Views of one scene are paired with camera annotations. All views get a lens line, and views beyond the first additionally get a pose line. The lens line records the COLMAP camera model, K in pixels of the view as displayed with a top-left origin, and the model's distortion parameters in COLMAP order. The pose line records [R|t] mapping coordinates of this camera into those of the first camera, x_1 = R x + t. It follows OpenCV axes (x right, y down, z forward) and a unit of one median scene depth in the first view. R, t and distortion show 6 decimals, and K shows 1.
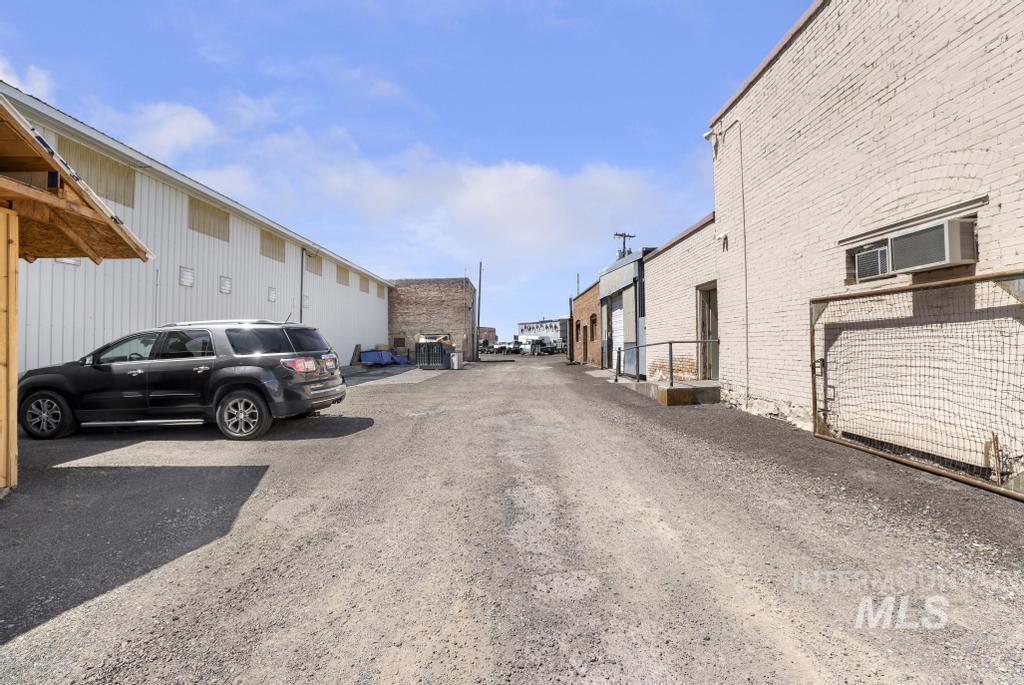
lens RADIAL K [[434.5, 0, 481.4], [0, 434.5, 343.0], [0, 0, 1]] dist [-0.000597, 0.004072]
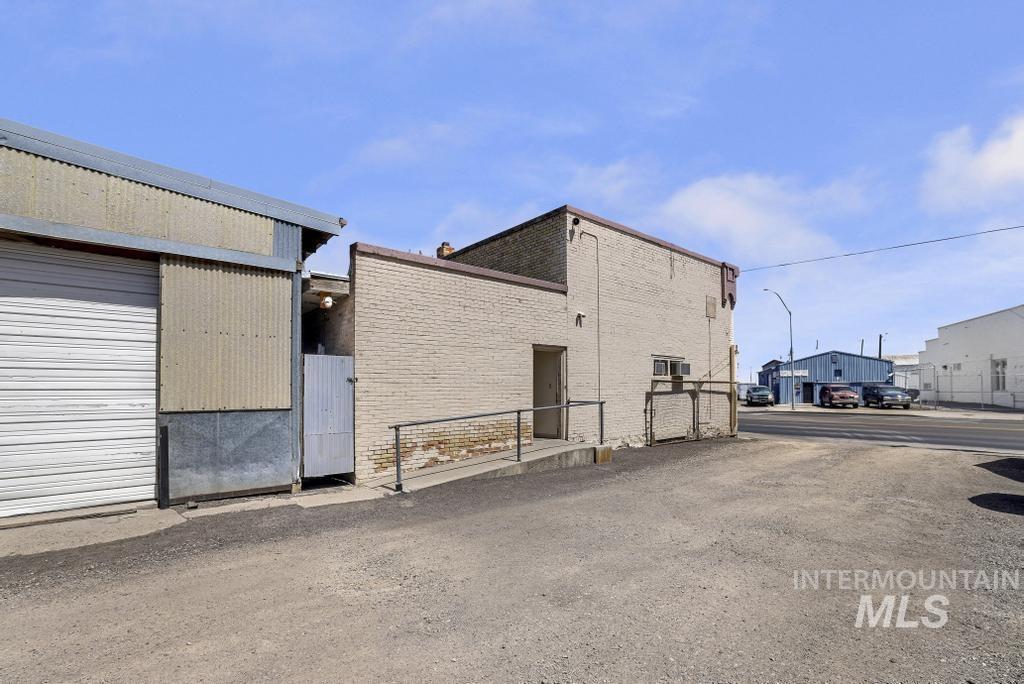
lens RADIAL K [[484.2, 0, 512.4], [0, 484.2, 386.7], [0, 0, 1]] dist [-0.019292, 0.000067]
pose [[-0.711572, 0.013532, 0.702483, -0.382829], [0.006200, 0.999897, -0.012980, -0.044298], [-0.702586, -0.004881, -0.711583, 3.200752]]
